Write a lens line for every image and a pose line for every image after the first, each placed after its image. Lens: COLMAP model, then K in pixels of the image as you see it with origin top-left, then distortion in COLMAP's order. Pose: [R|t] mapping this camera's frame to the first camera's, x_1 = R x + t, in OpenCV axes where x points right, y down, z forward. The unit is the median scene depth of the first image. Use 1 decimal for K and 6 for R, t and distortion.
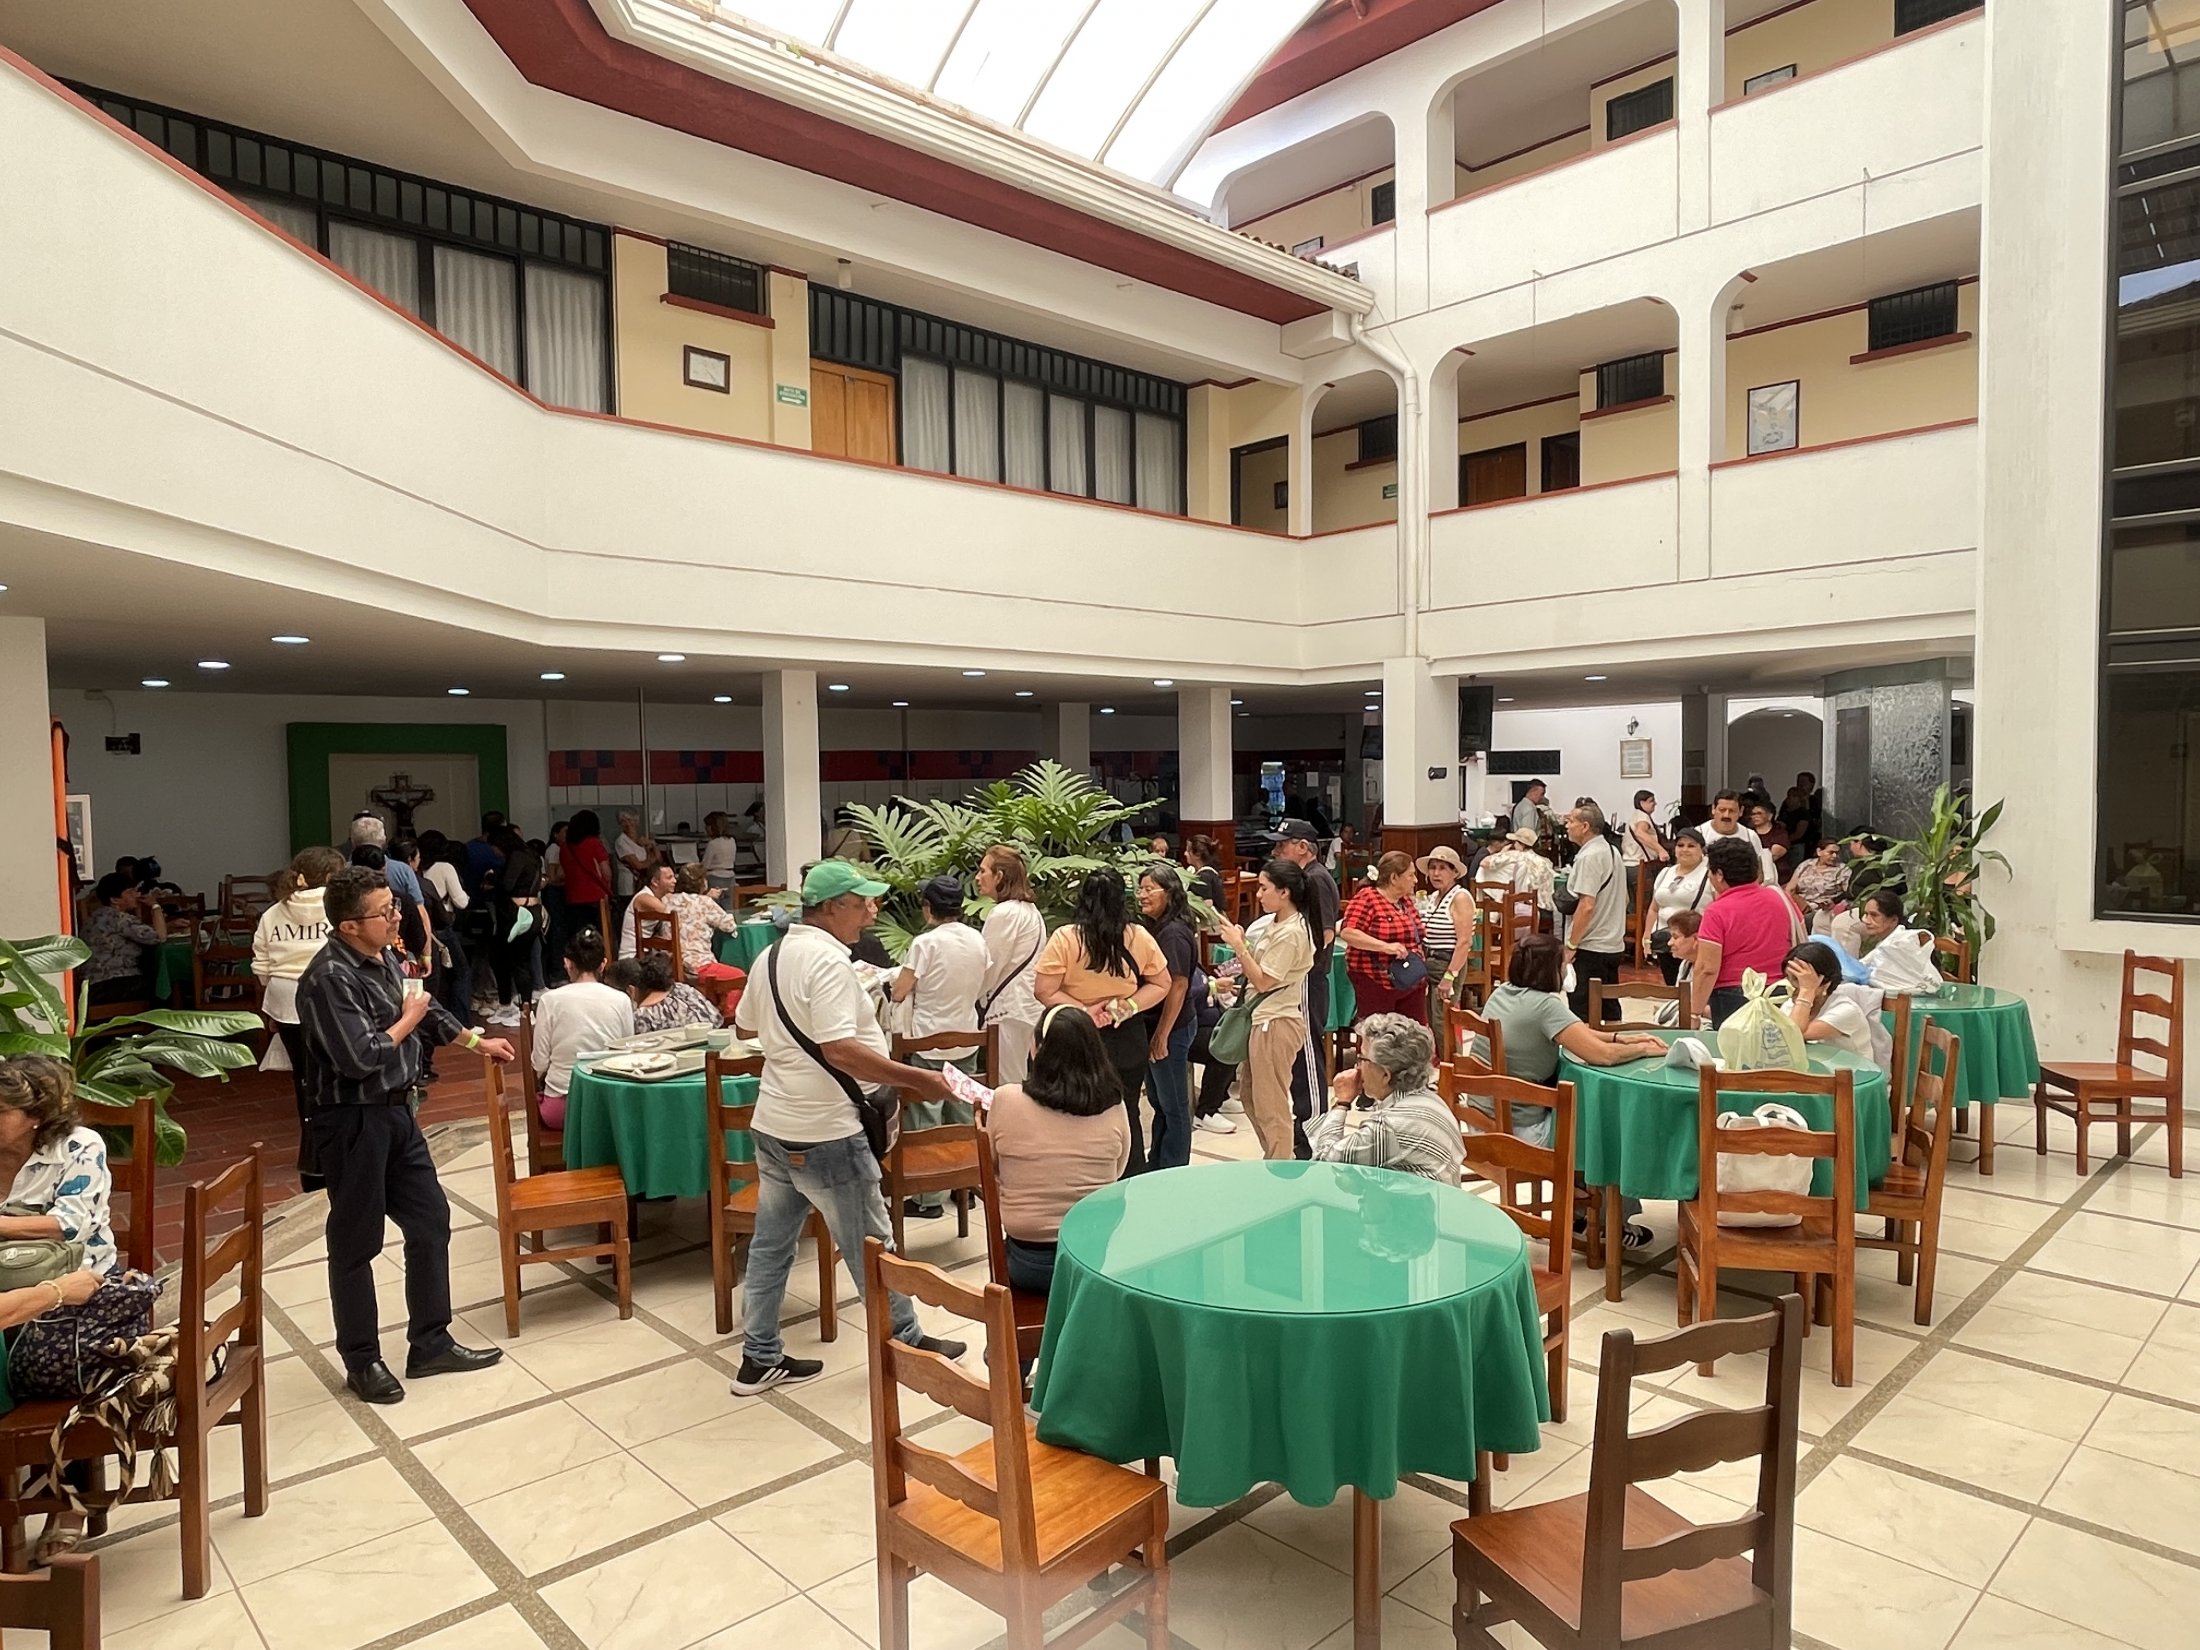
lens RADIAL K [[1359.8, 0, 1093.2], [0, 1359.8, 830.8], [0, 0, 1]] dist [-0.004540, 0.000642]
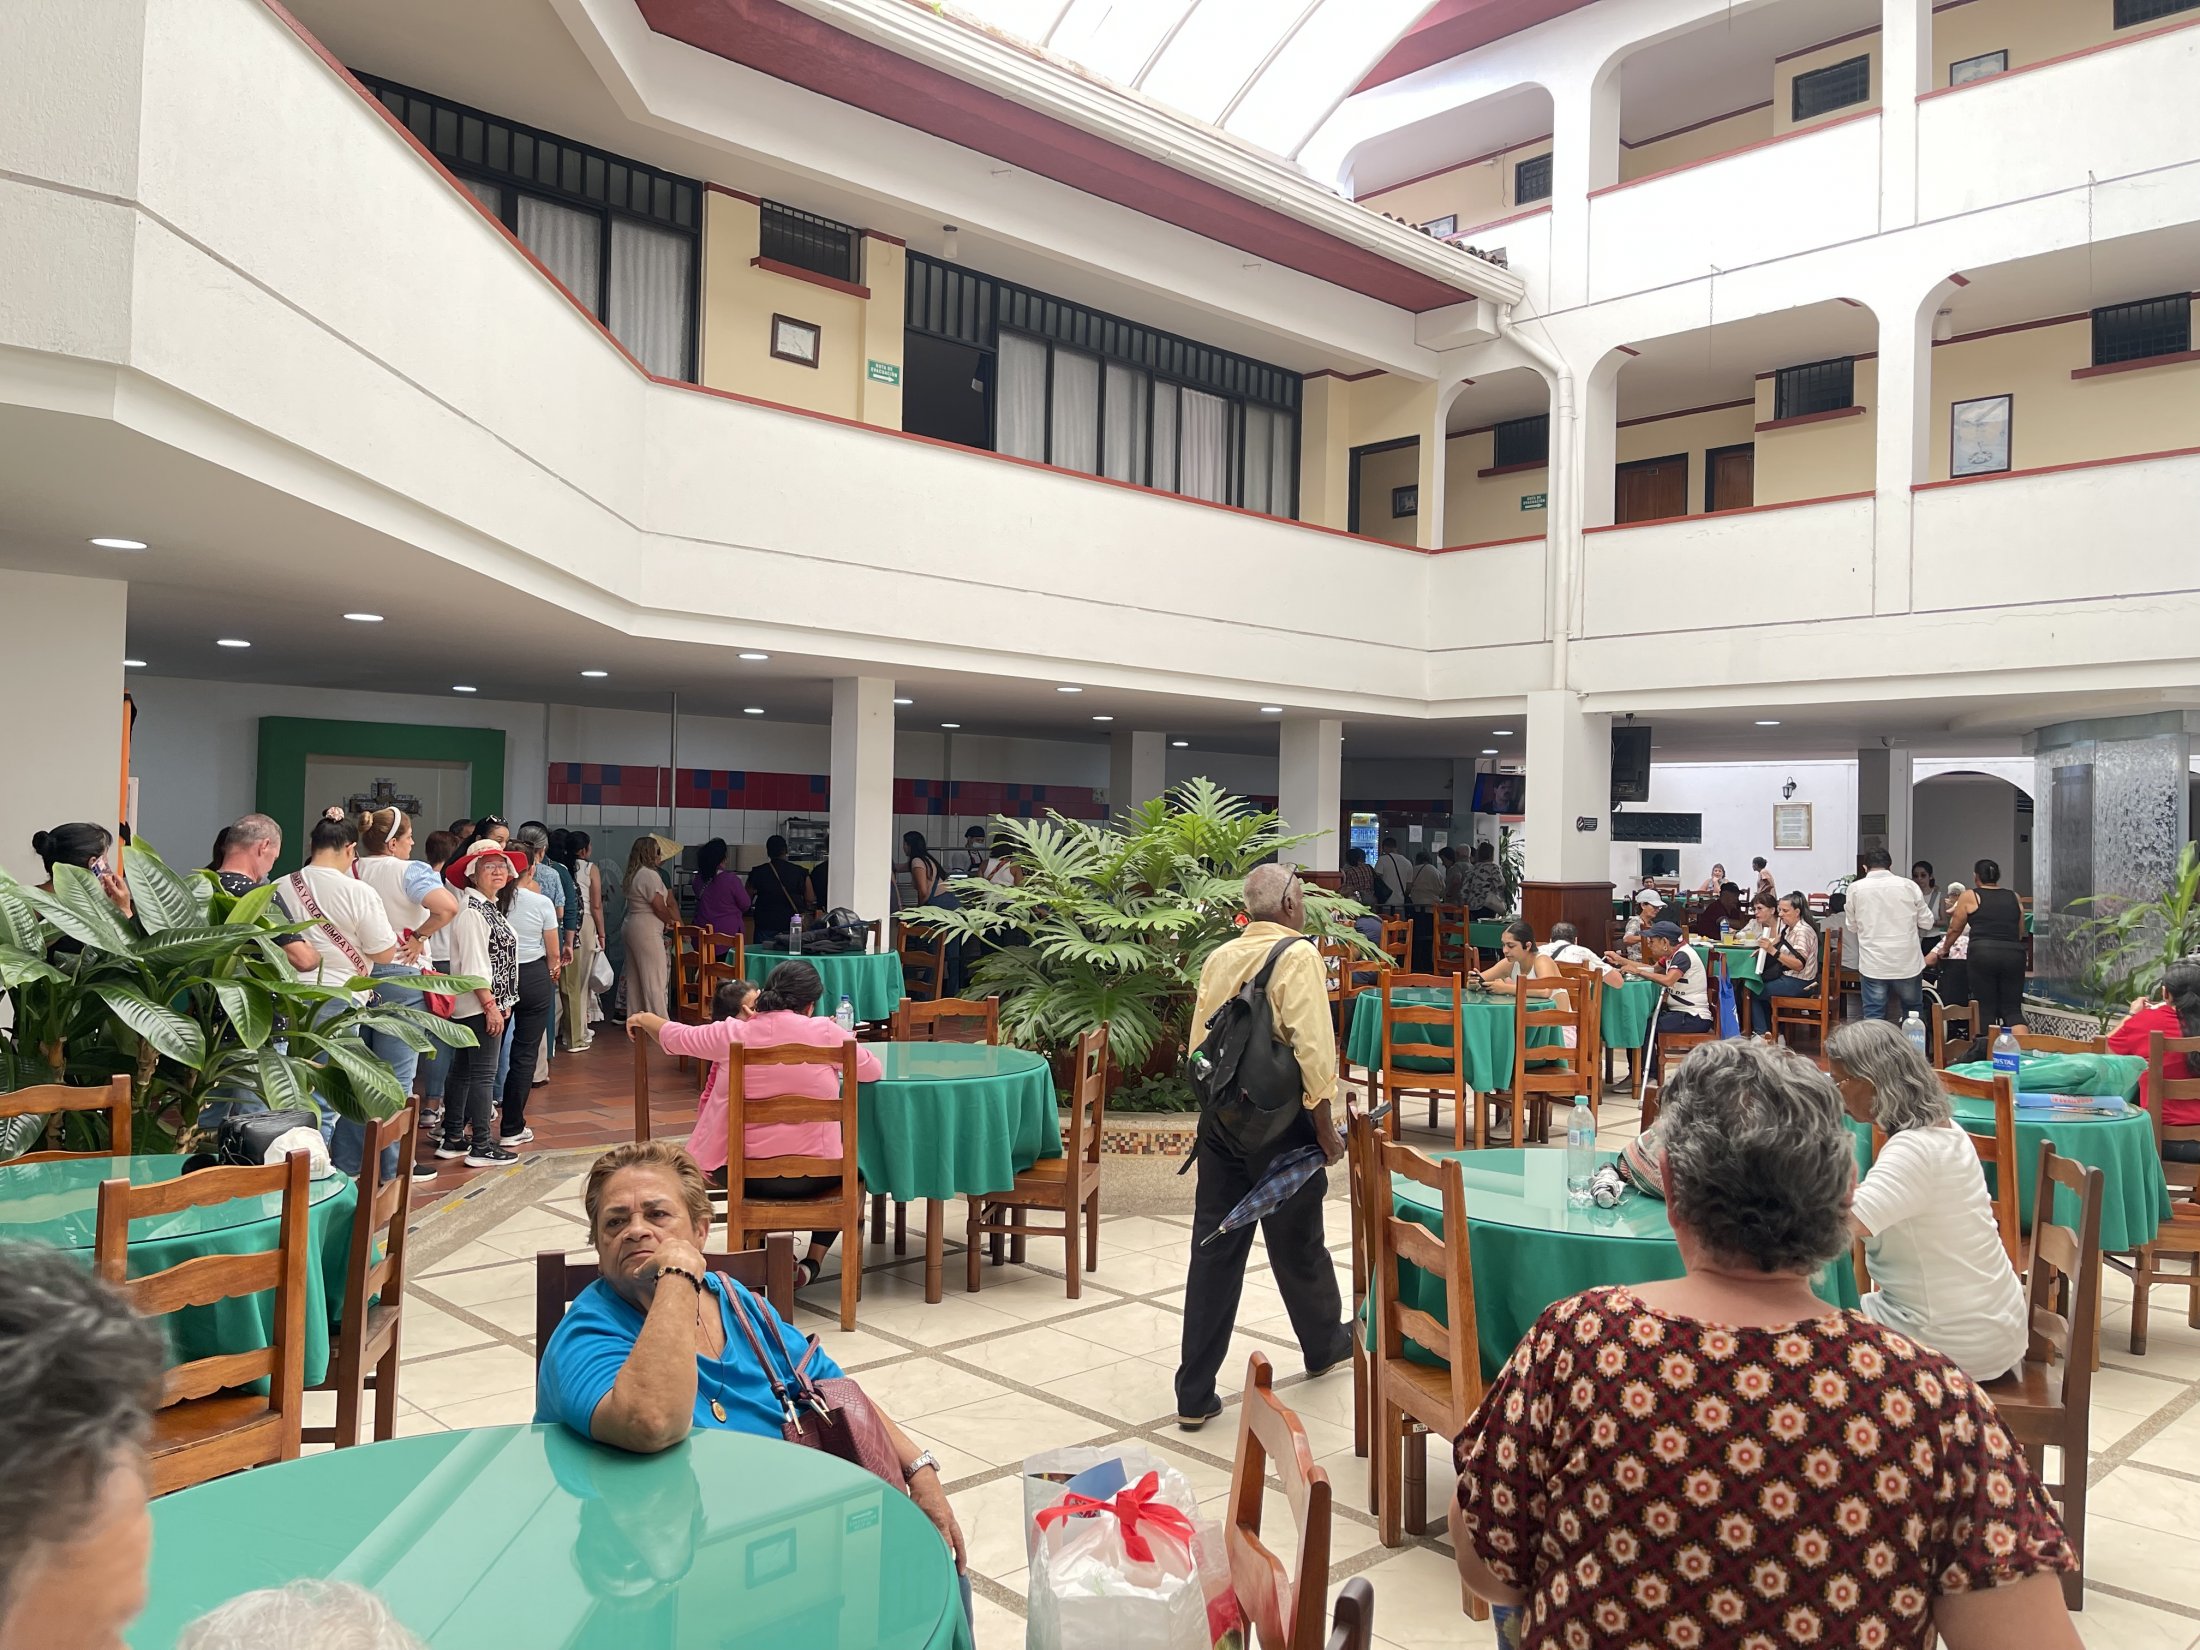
lens RADIAL K [[1682.4, 0, 1108.4], [0, 1682.4, 774.7], [0, 0, 1]] dist [0.033052, 0.011532]
pose [[0.999288, 0.037436, 0.004766, -0.060780], [-0.036968, 0.996445, -0.075696, 0.019992], [-0.007583, 0.075466, 0.997120, -0.079451]]
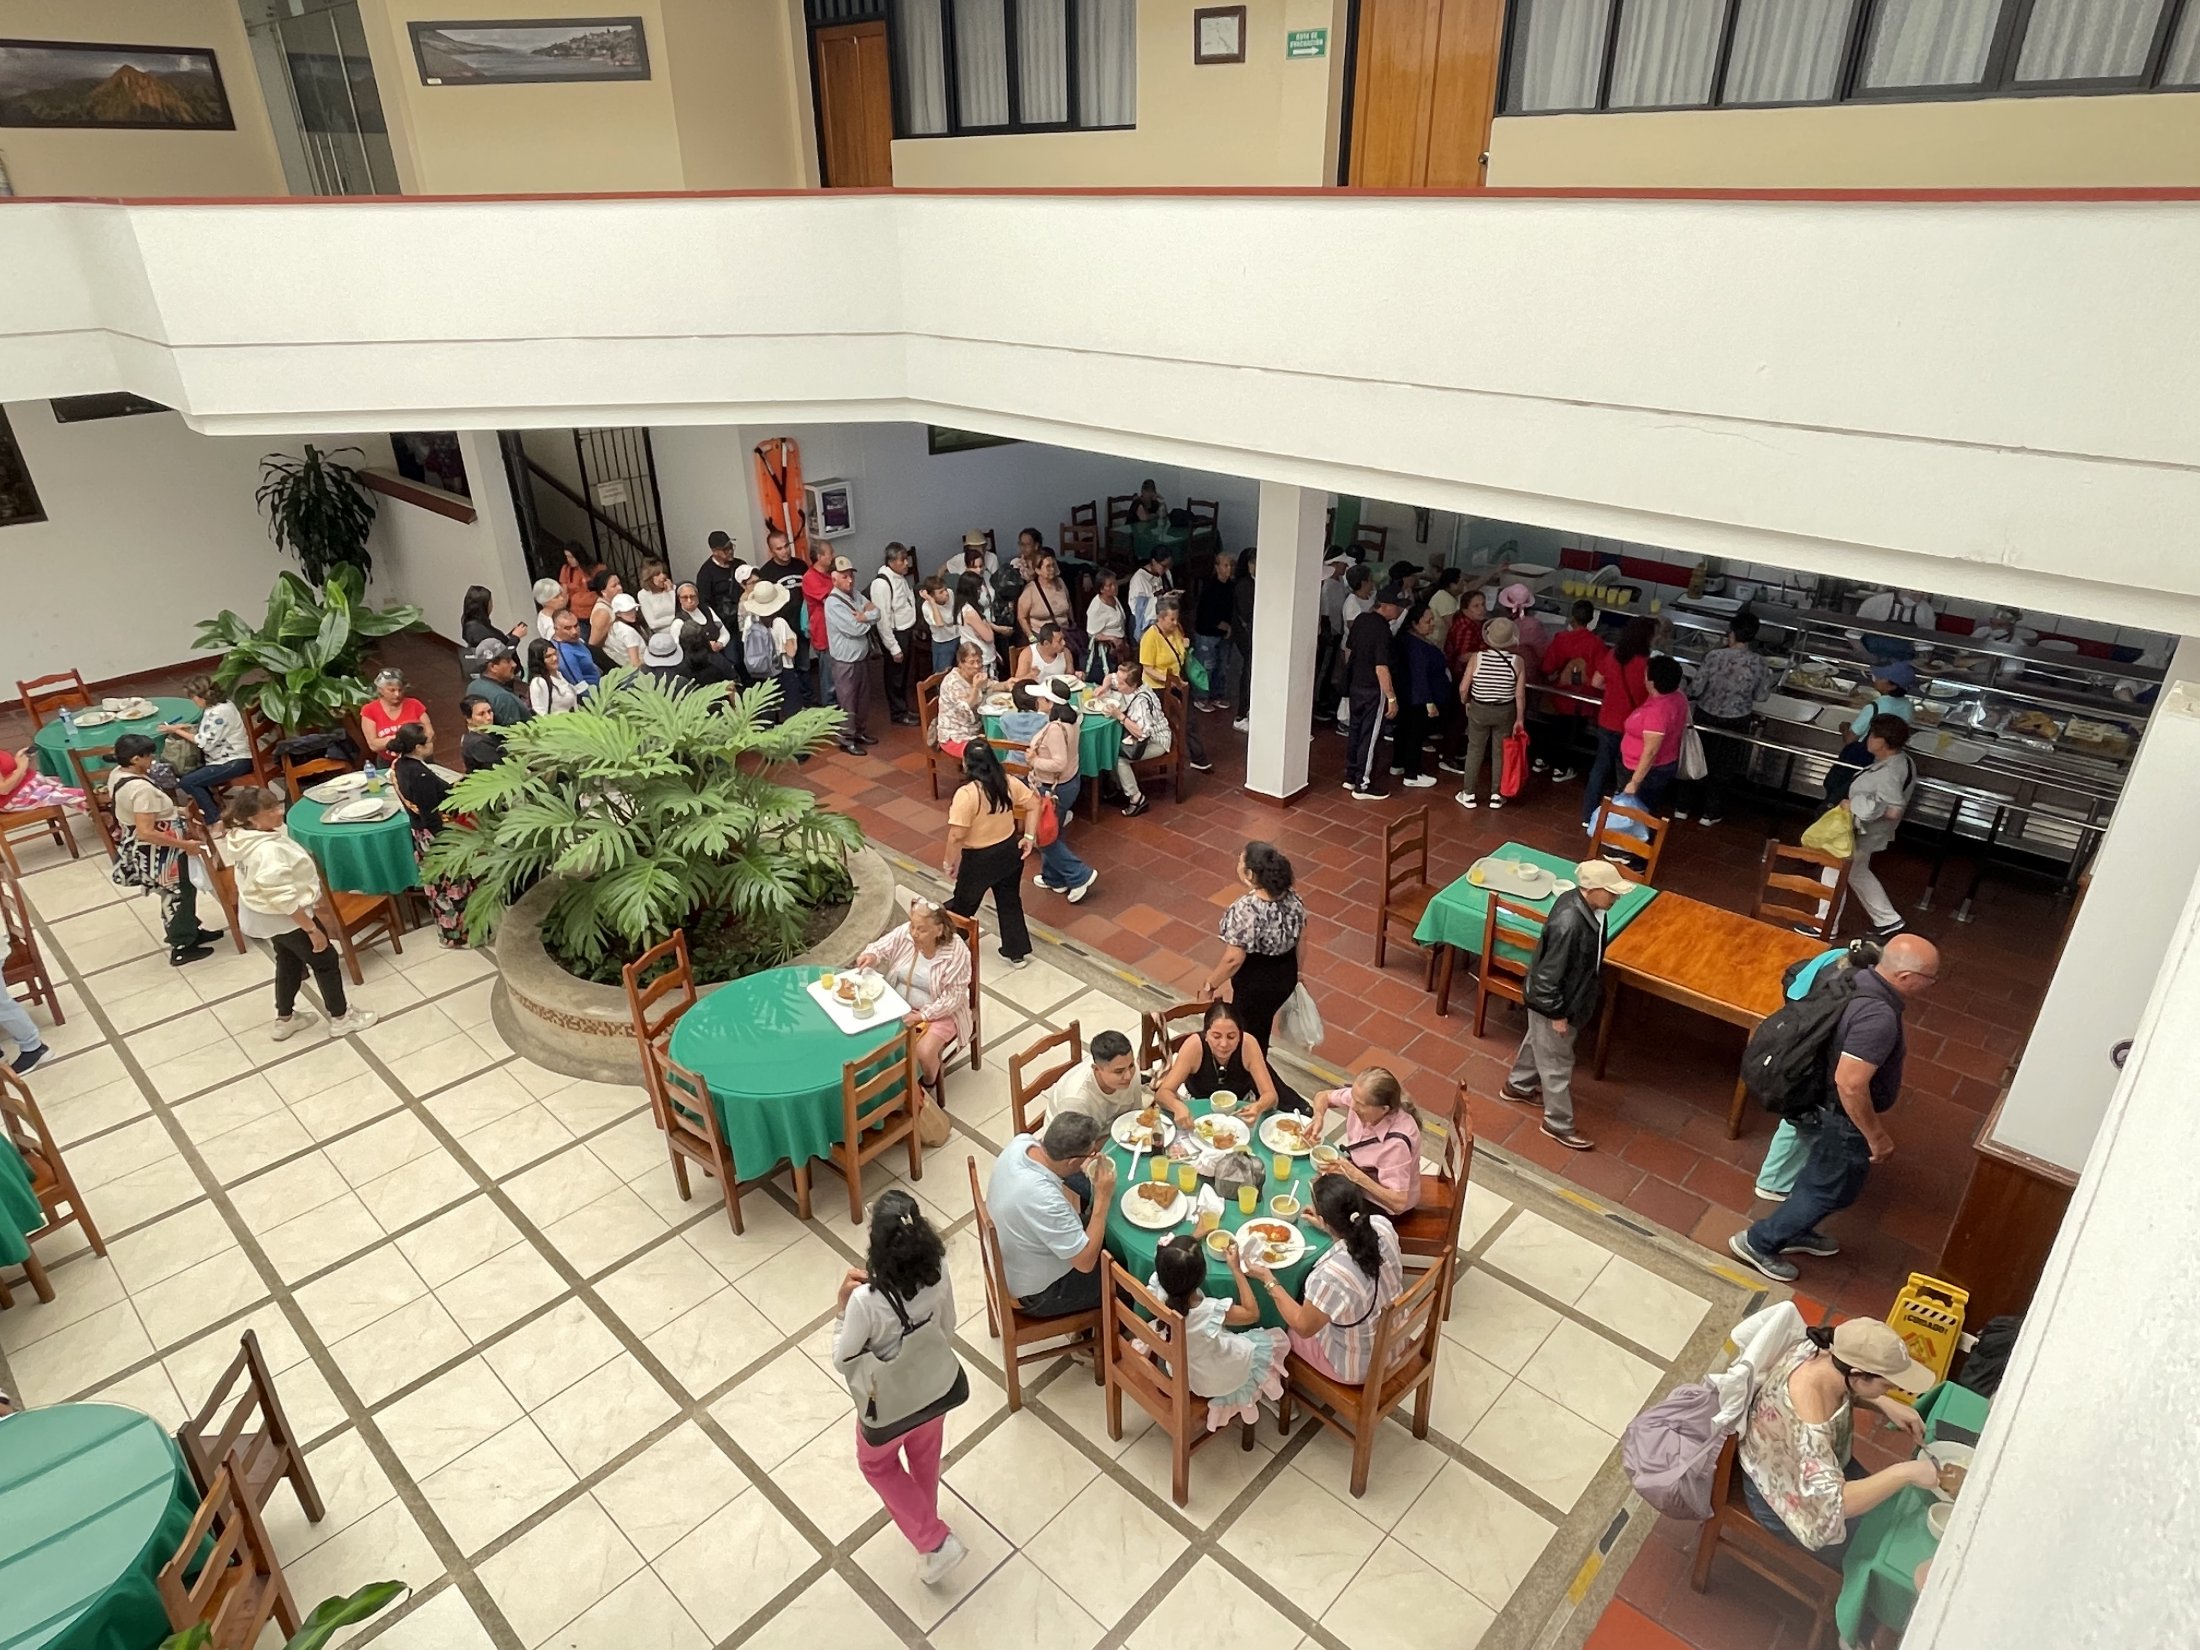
lens RADIAL K [[1291.1, 0, 1105.2], [0, 1291.1, 830.4], [0, 0, 1]] dist [0.002515, 0.000060]
pose [[0.060926, 0.466291, -0.882531, 0.496430], [-0.032746, 0.884631, 0.465140, -0.235083], [0.997605, 0.000560, 0.069166, 0.745886]]
